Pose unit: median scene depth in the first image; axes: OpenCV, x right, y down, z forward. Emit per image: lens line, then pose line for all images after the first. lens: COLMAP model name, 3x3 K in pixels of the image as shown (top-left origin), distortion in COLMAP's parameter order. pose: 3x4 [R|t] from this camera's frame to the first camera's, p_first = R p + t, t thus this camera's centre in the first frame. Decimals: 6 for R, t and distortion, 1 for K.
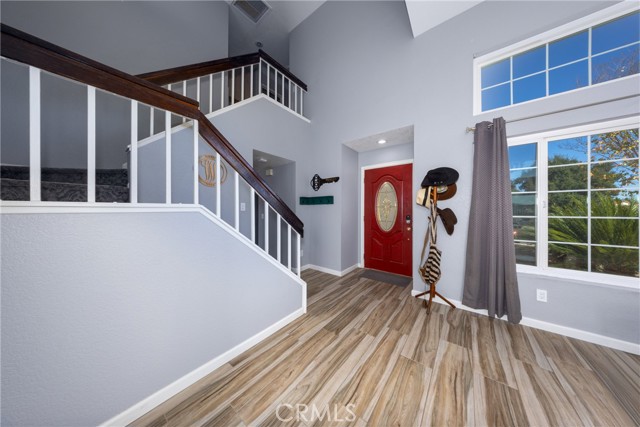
lens RADIAL K [[189.7, 0, 297.9], [0, 189.7, 209.7], [0, 0, 1]] dist [-0.000950, 0.000250]
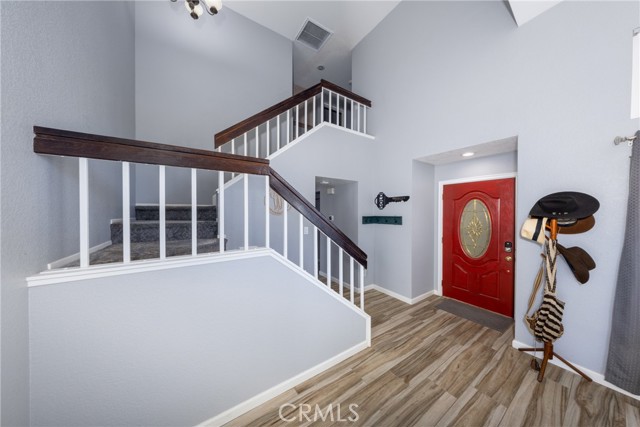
lens RADIAL K [[189.7, 0, 300.5], [0, 189.7, 212.7], [0, 0, 1]] dist [-0.000950, 0.000250]
pose [[0.953574, -0.000840, -0.301158, -0.003095], [0.003081, 0.999971, 0.006967, -0.136970], [0.301144, -0.007571, 0.953549, -0.011192]]
